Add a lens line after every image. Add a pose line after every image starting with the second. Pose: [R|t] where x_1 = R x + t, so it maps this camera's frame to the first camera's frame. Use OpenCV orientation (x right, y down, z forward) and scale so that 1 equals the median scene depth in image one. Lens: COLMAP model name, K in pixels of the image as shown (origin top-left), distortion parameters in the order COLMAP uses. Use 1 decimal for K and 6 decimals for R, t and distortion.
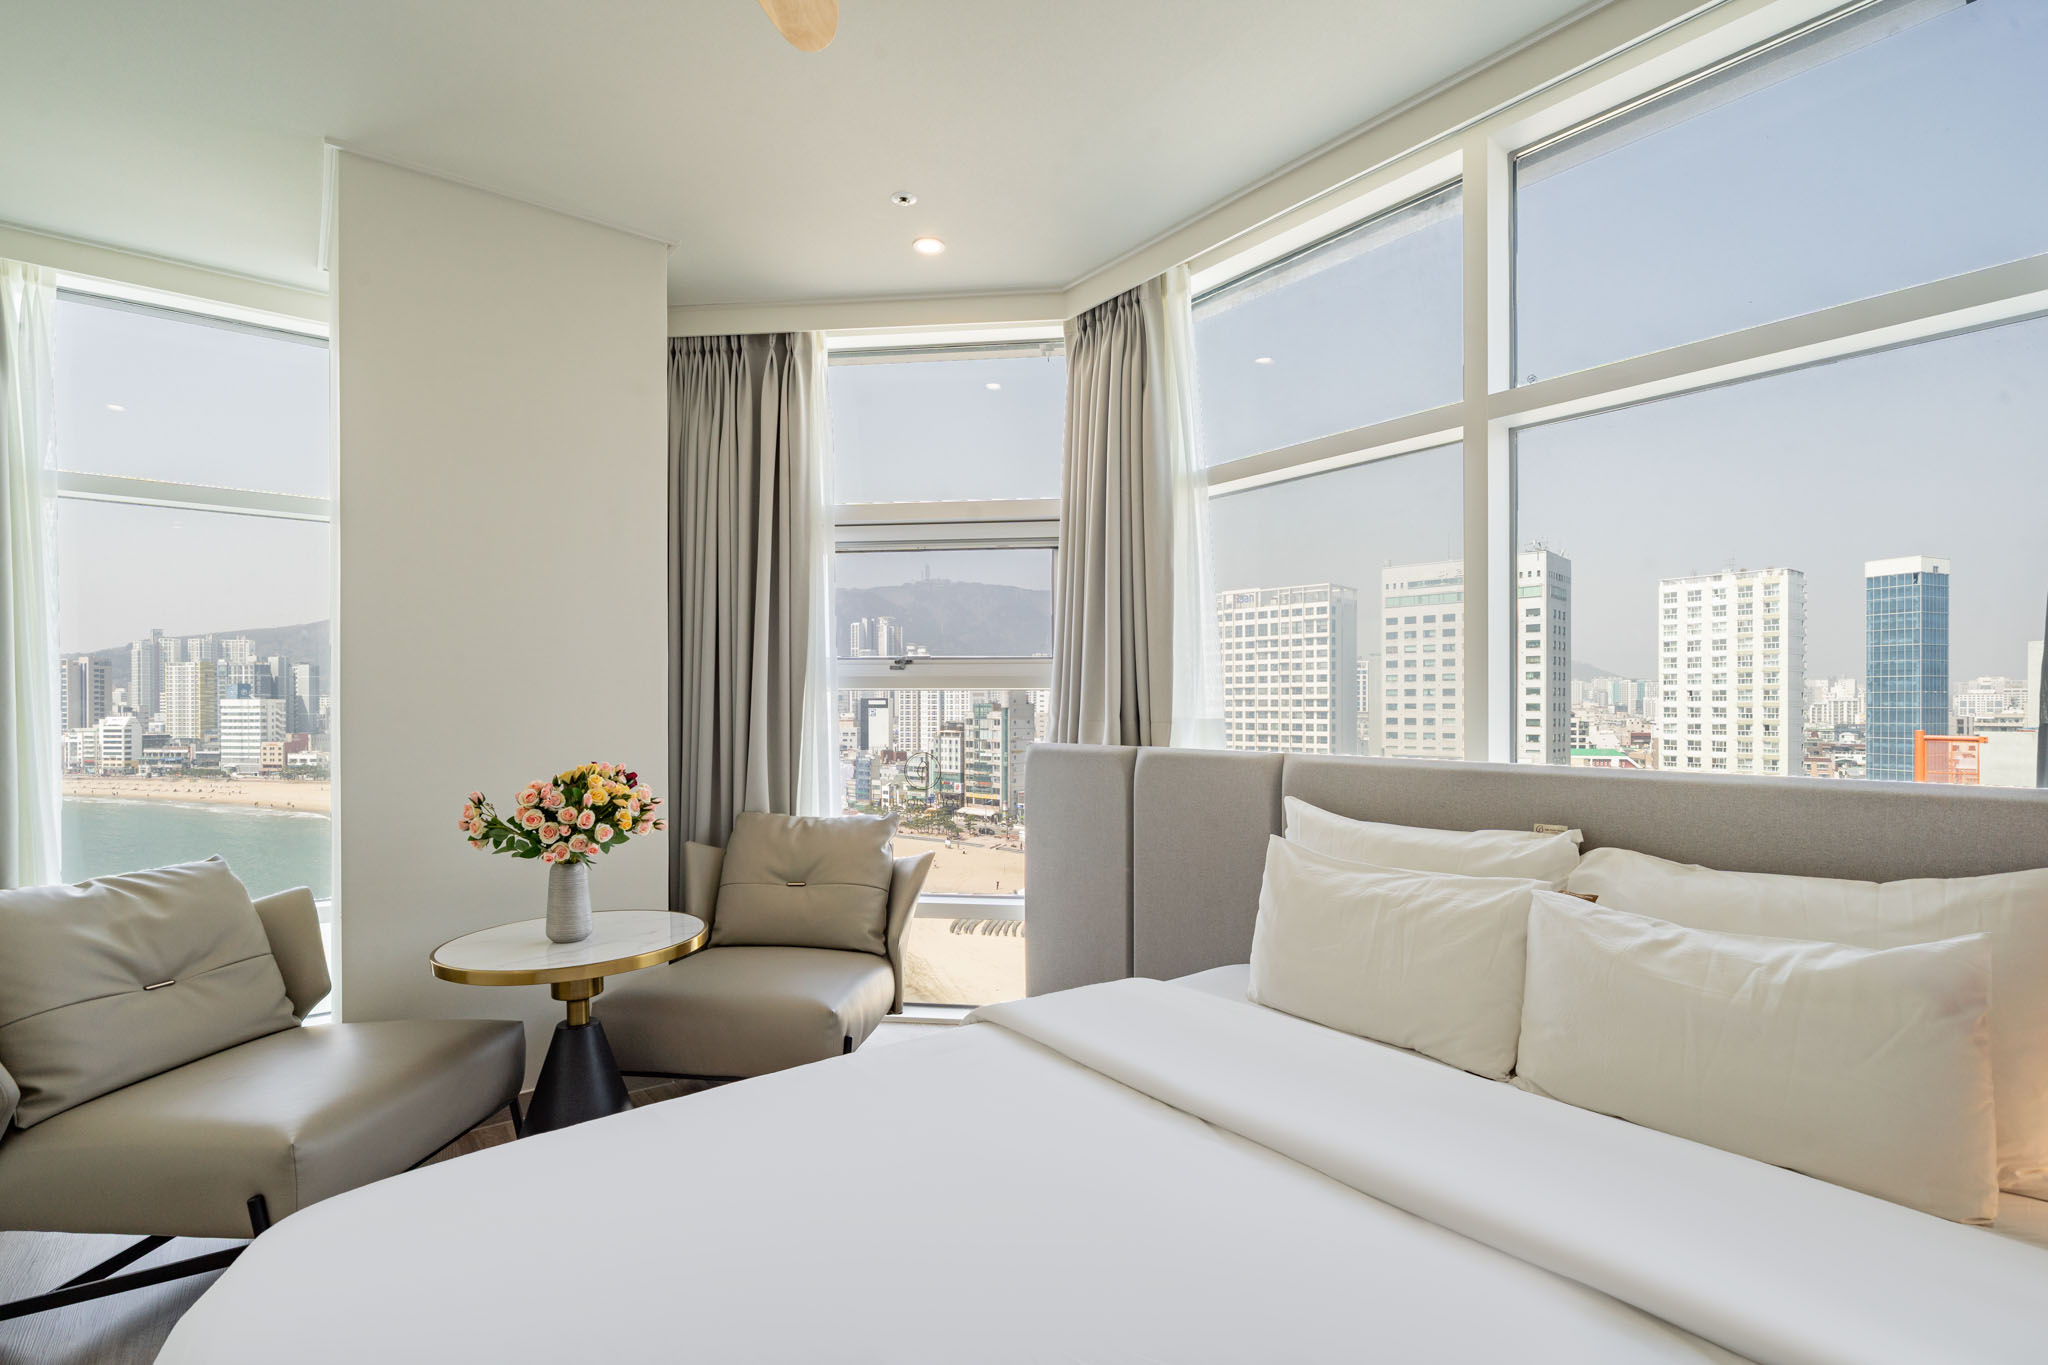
lens RADIAL K [[941.1, 0, 1021.0], [0, 941.1, 687.9], [0, 0, 1]] dist [0.003683, 0.000160]
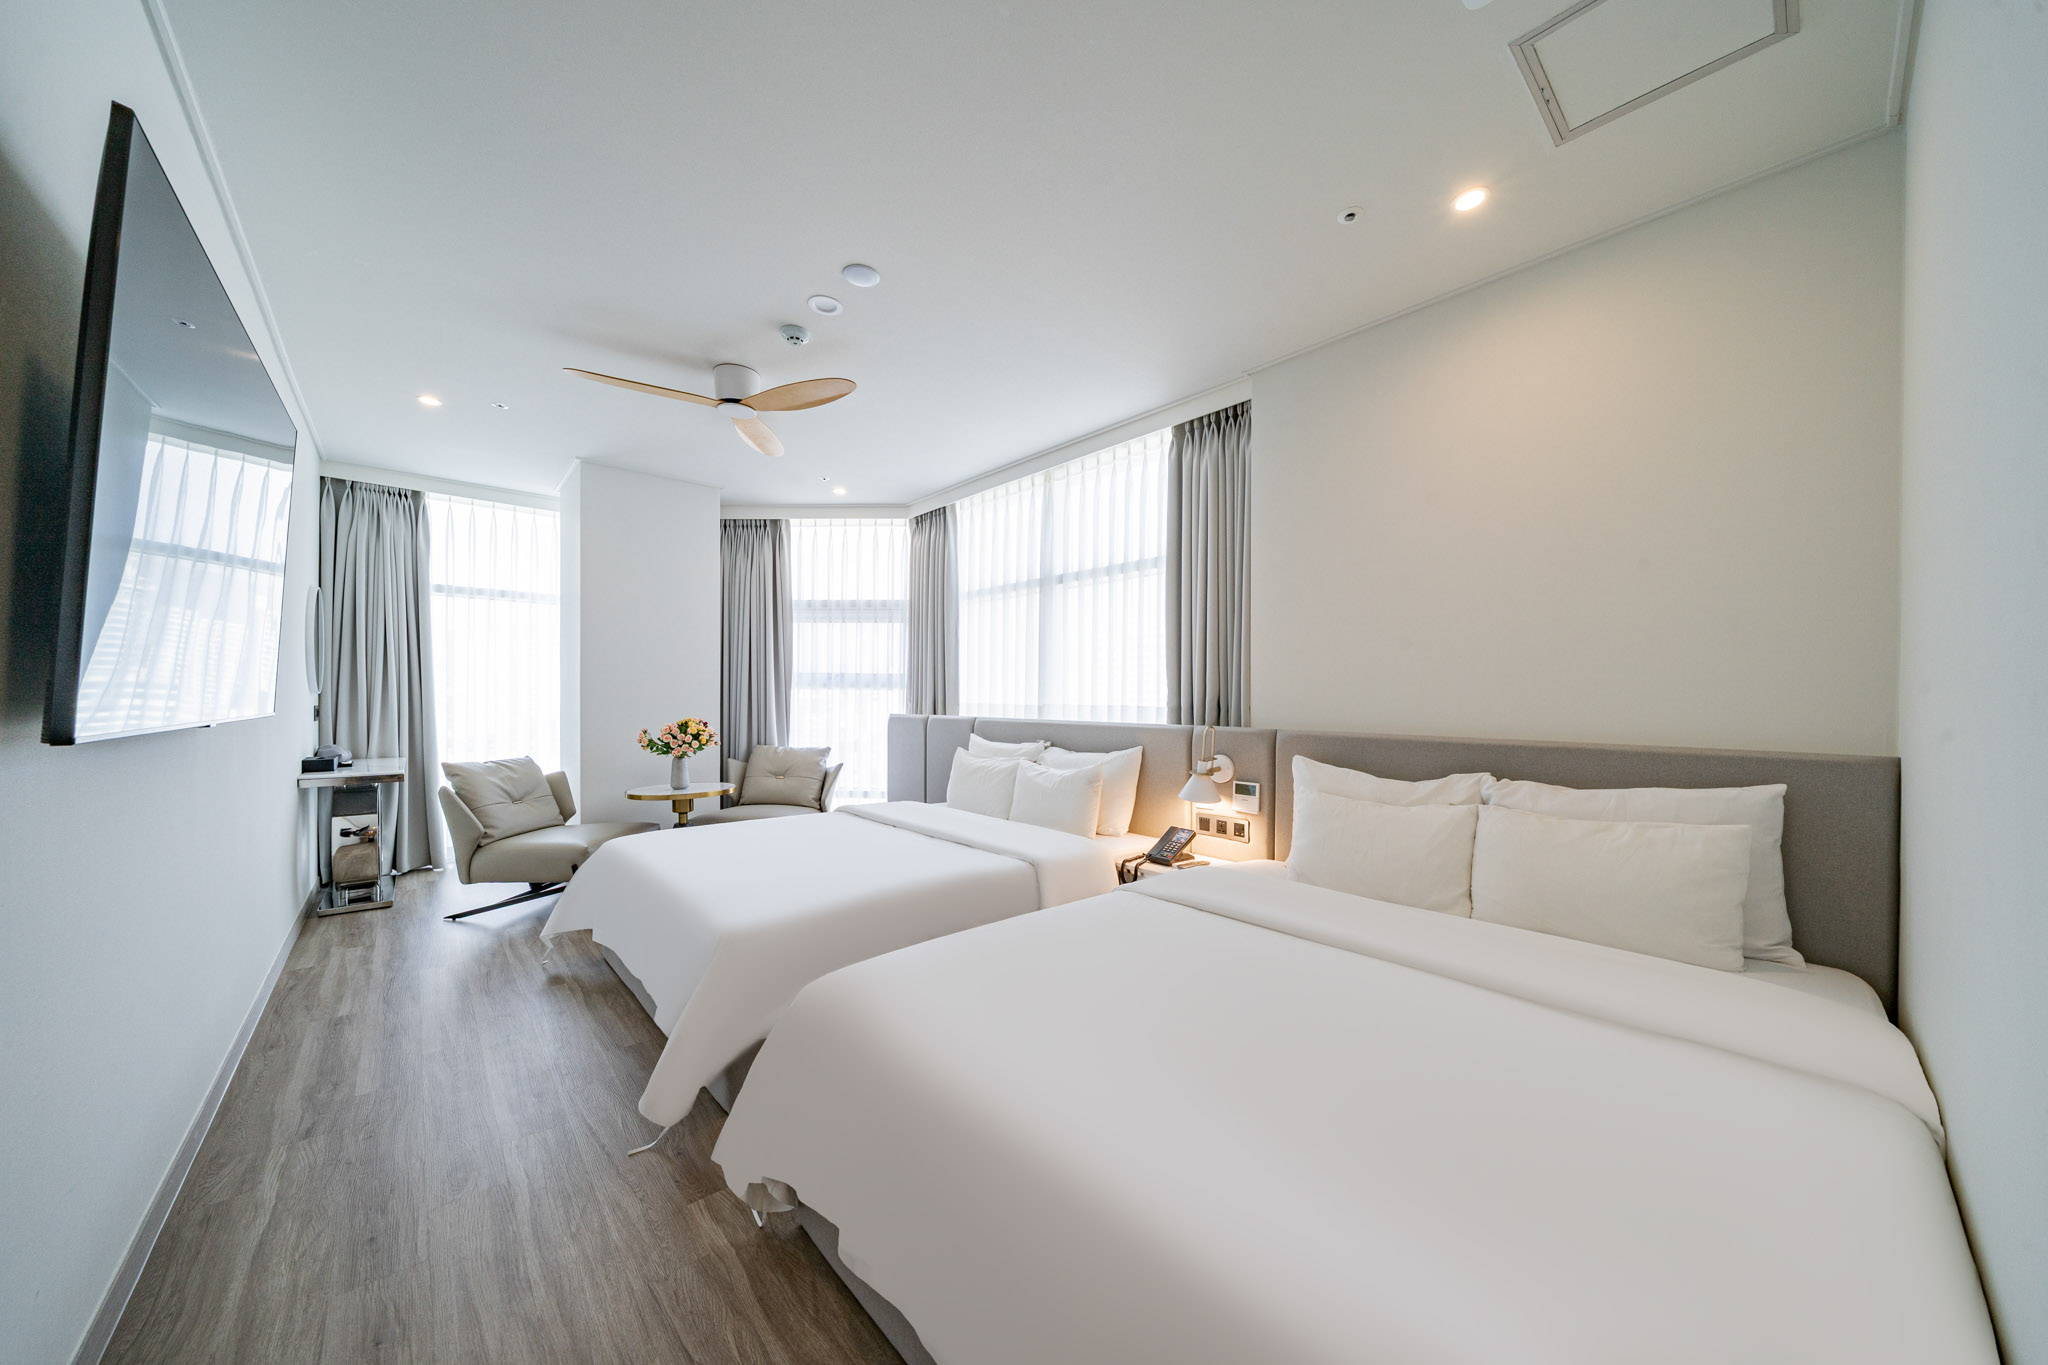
lens RADIAL K [[698.7, 0, 1029.9], [0, 698.7, 696.6], [0, 0, 1]] dist [-0.000557, -0.000005]
pose [[0.997657, 0.009848, 0.067706, 0.304022], [-0.011060, 0.999785, 0.017540, -0.017817], [-0.067519, -0.018248, 0.997551, -0.865212]]
